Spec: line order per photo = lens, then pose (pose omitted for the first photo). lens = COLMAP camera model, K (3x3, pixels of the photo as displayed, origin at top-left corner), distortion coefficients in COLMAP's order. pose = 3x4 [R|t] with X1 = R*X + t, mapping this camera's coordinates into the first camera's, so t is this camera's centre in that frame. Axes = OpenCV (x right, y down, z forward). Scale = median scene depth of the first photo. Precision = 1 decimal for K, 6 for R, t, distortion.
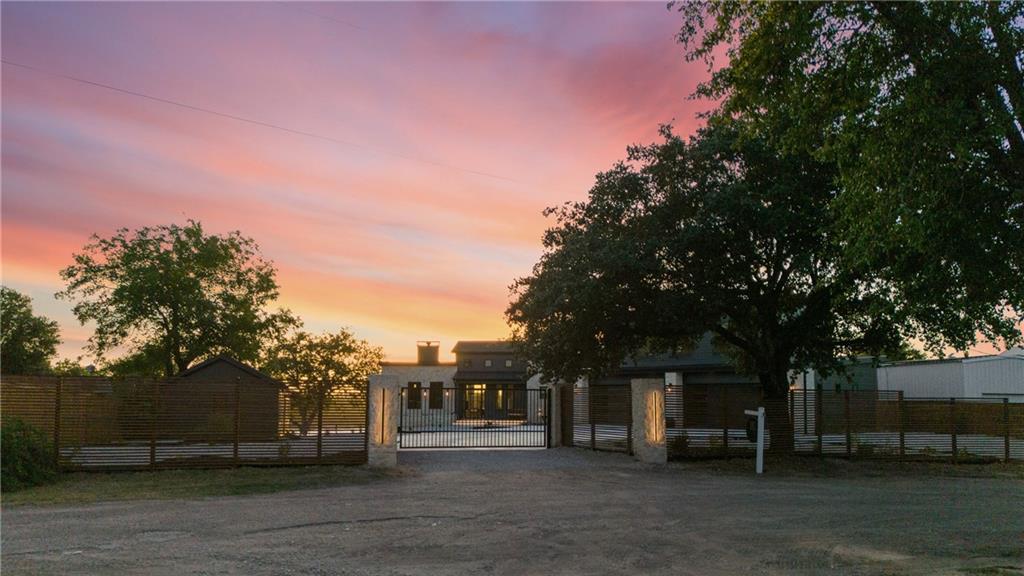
lens RADIAL K [[716.4, 0, 508.6], [0, 716.4, 348.5], [0, 0, 1]] dist [0.230059, -0.000131]
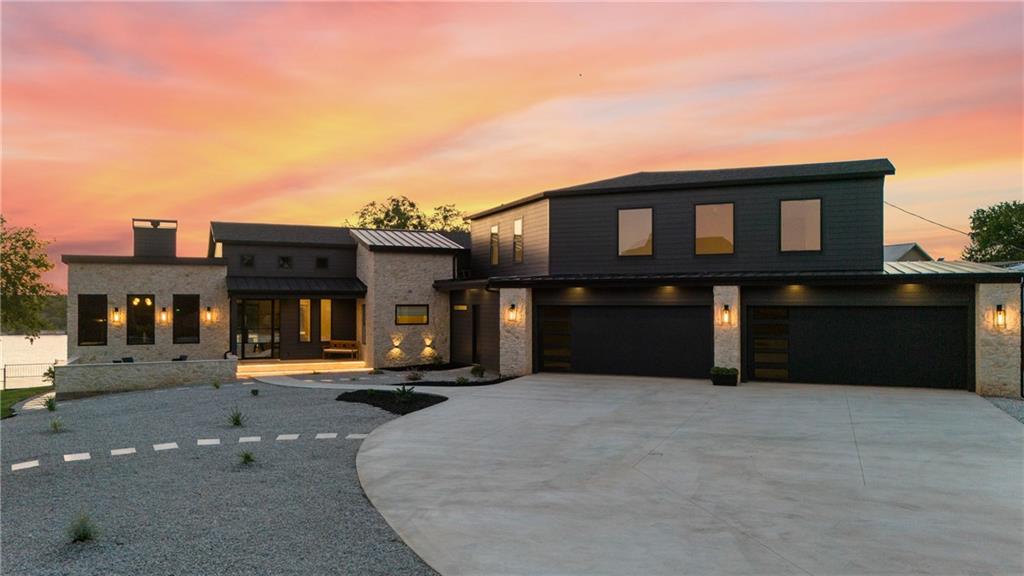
lens RADIAL K [[766.4, 0, 513.0], [0, 766.4, 301.5], [0, 0, 1]] dist [0.092282, -0.103426]
pose [[0.903725, -0.004310, 0.428091, -0.127297], [-0.026491, 0.997470, 0.065966, 0.006577], [-0.427292, -0.070955, 0.901325, 0.362146]]
